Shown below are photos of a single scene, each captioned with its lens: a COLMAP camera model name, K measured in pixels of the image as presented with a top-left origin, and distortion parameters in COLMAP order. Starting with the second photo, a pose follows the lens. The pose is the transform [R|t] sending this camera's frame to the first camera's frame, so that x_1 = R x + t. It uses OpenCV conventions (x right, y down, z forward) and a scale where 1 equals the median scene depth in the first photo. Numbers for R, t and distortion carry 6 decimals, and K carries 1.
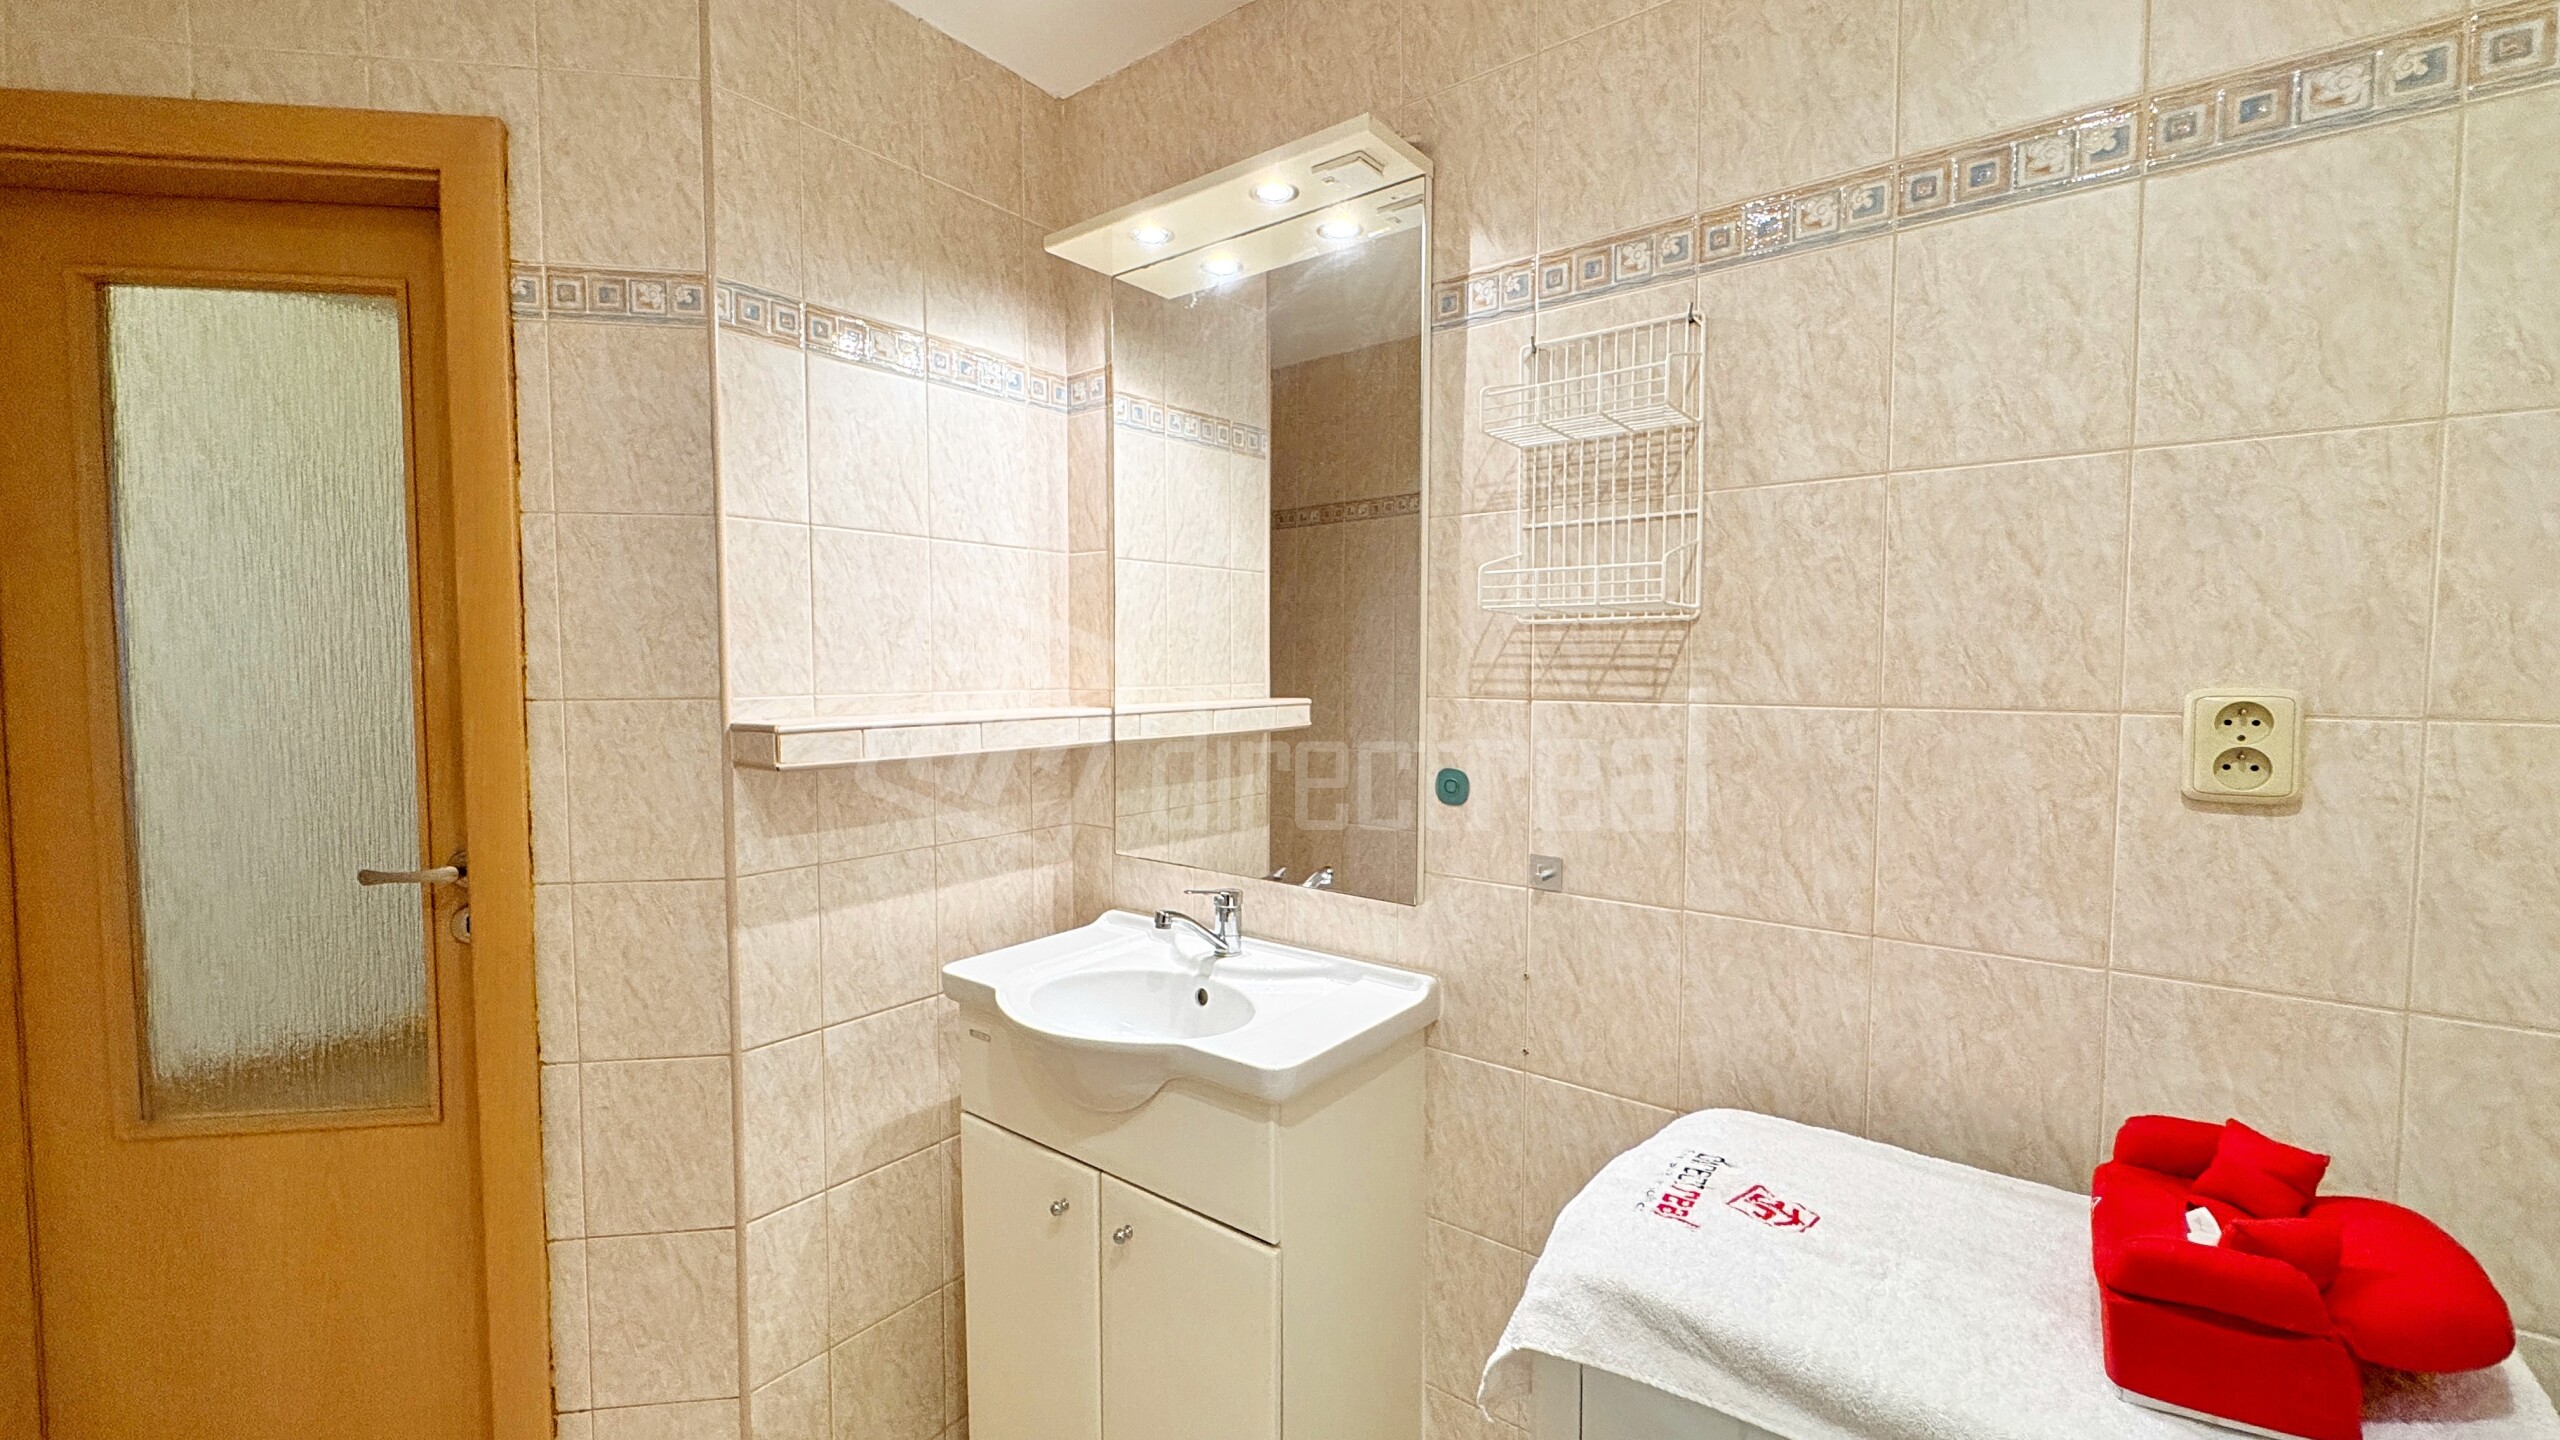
lens RADIAL K [[1027.3, 0, 1277.3], [0, 1027.3, 719.7], [0, 0, 1]] dist [-0.002622, 0.000482]
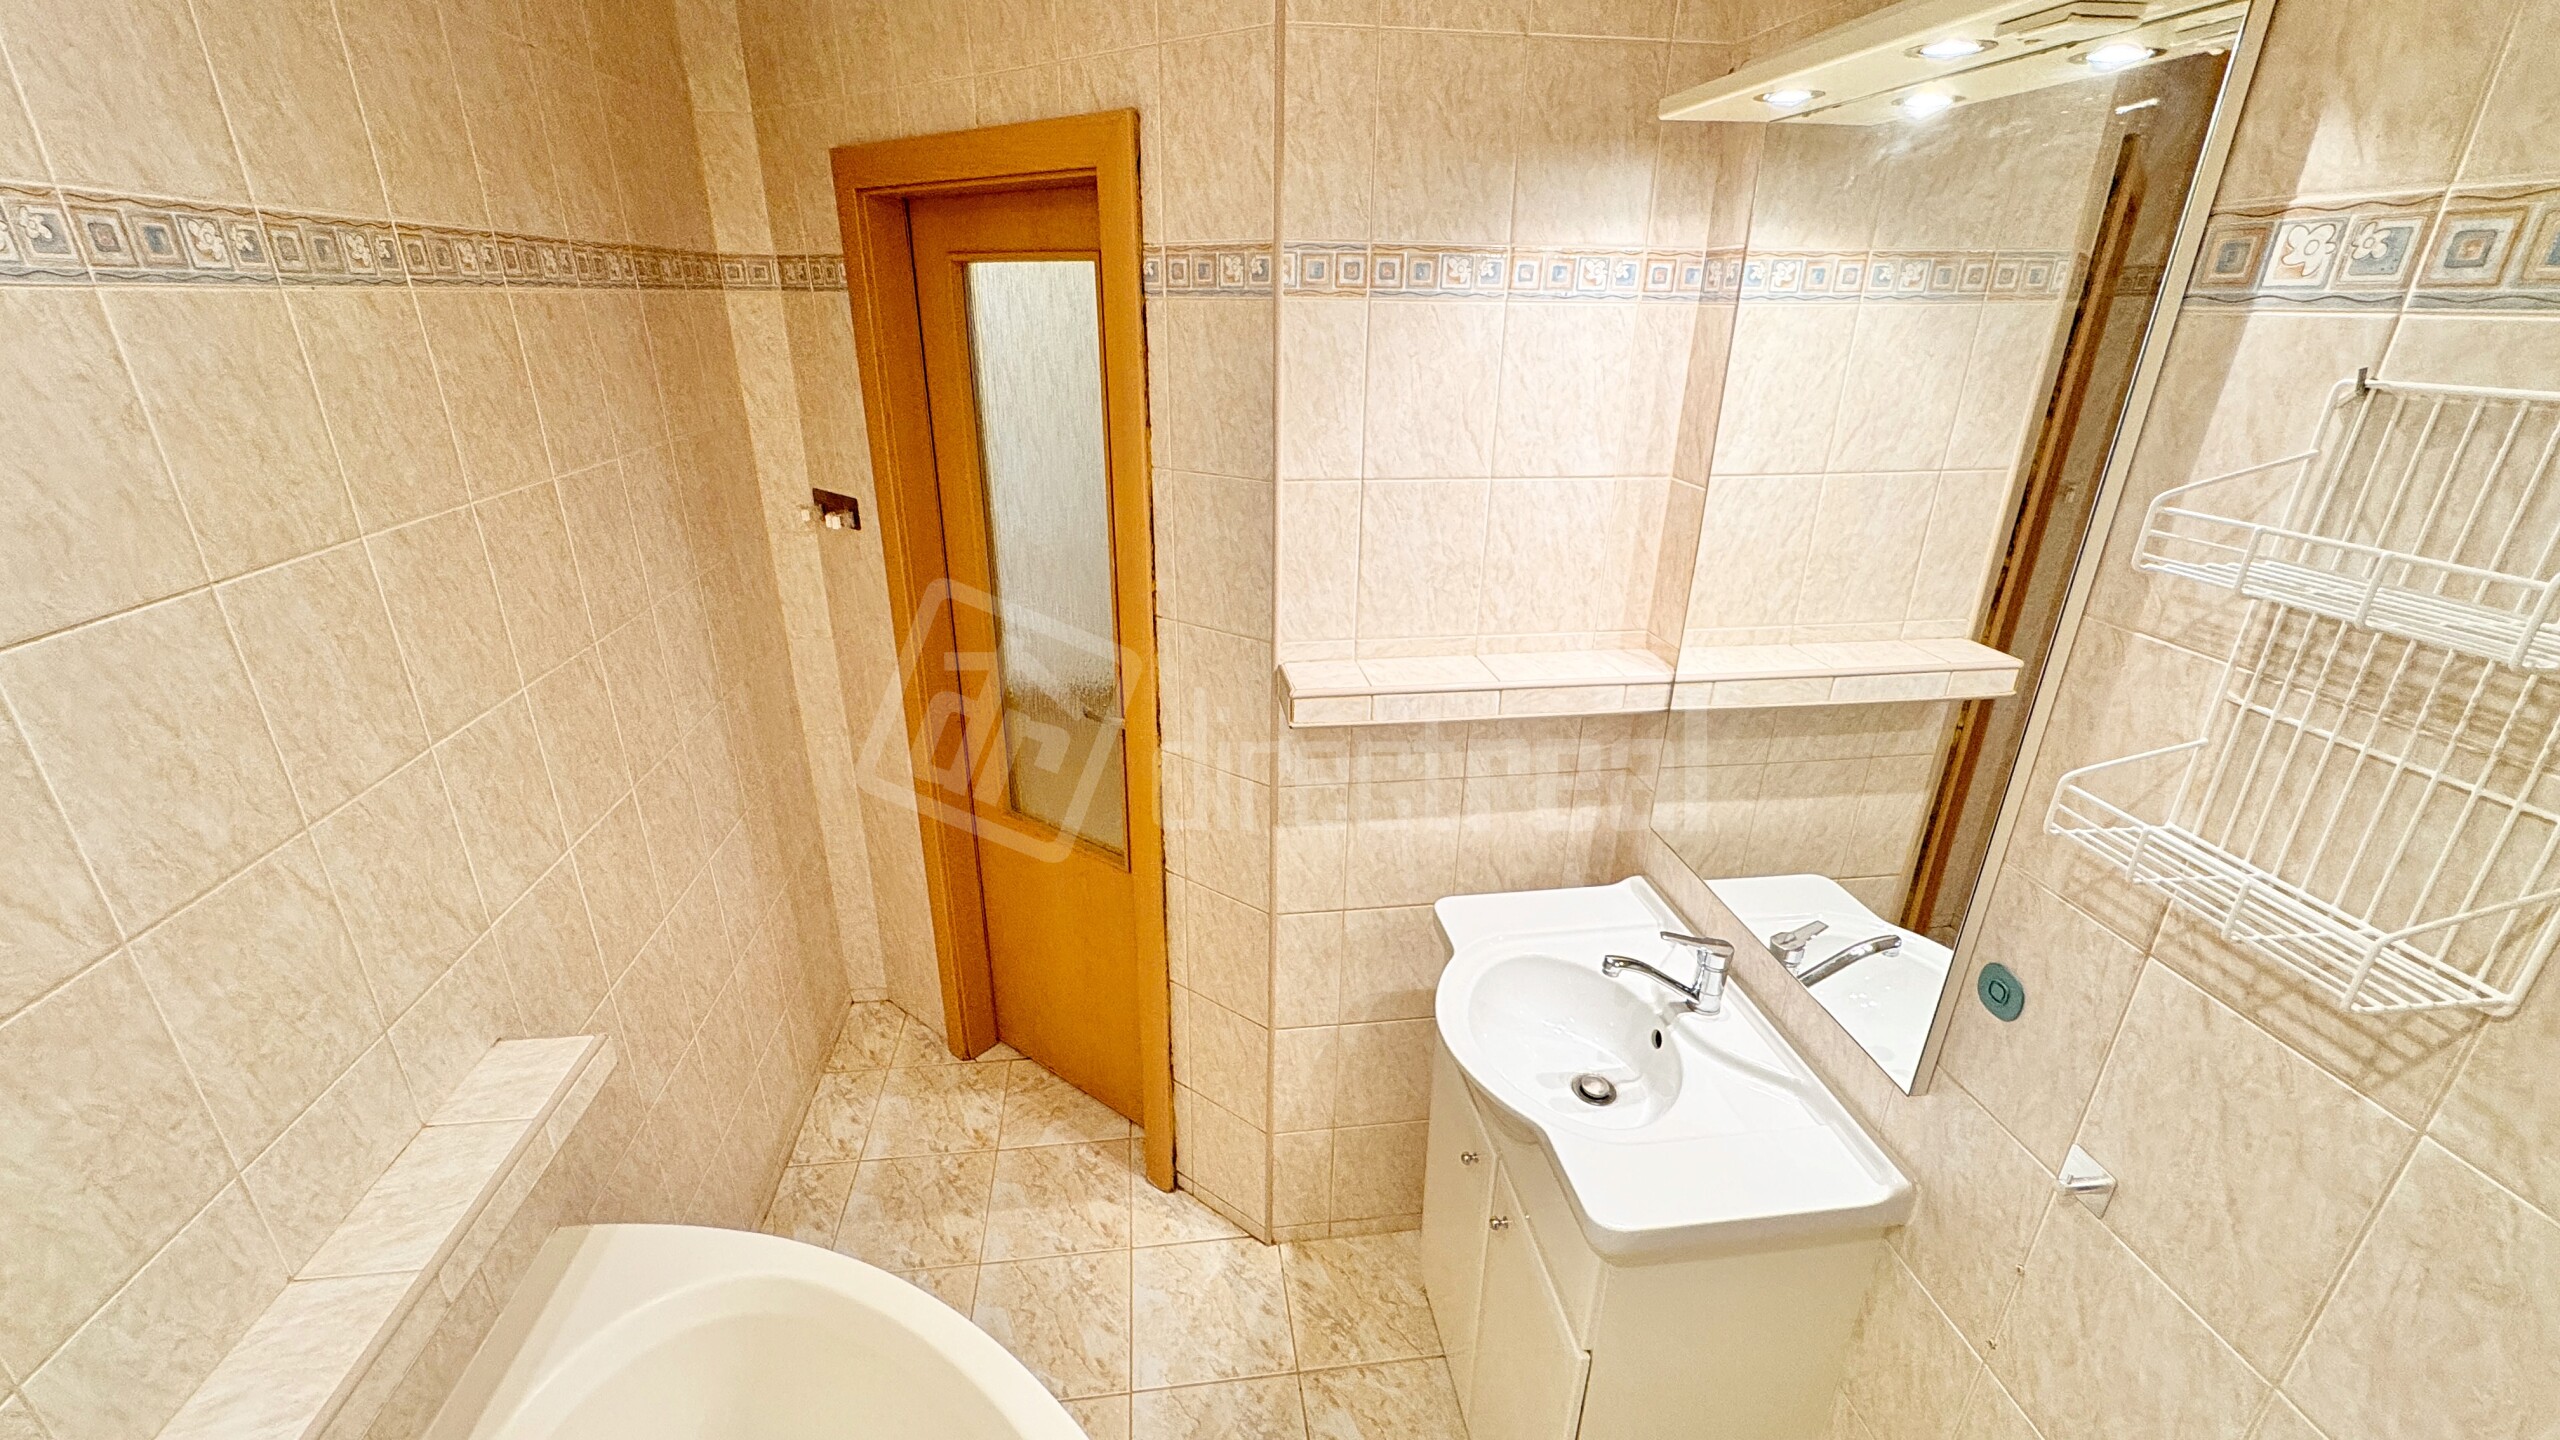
lens RADIAL K [[1022.7, 0, 1280.0], [0, 1022.7, 720.0], [0, 0, 1]] dist [-0.006173, 0.000461]
pose [[0.711732, 0.274009, -0.646805, 0.219800], [-0.049623, 0.938095, 0.342805, -0.326616], [0.700696, -0.211889, 0.681270, 0.211829]]
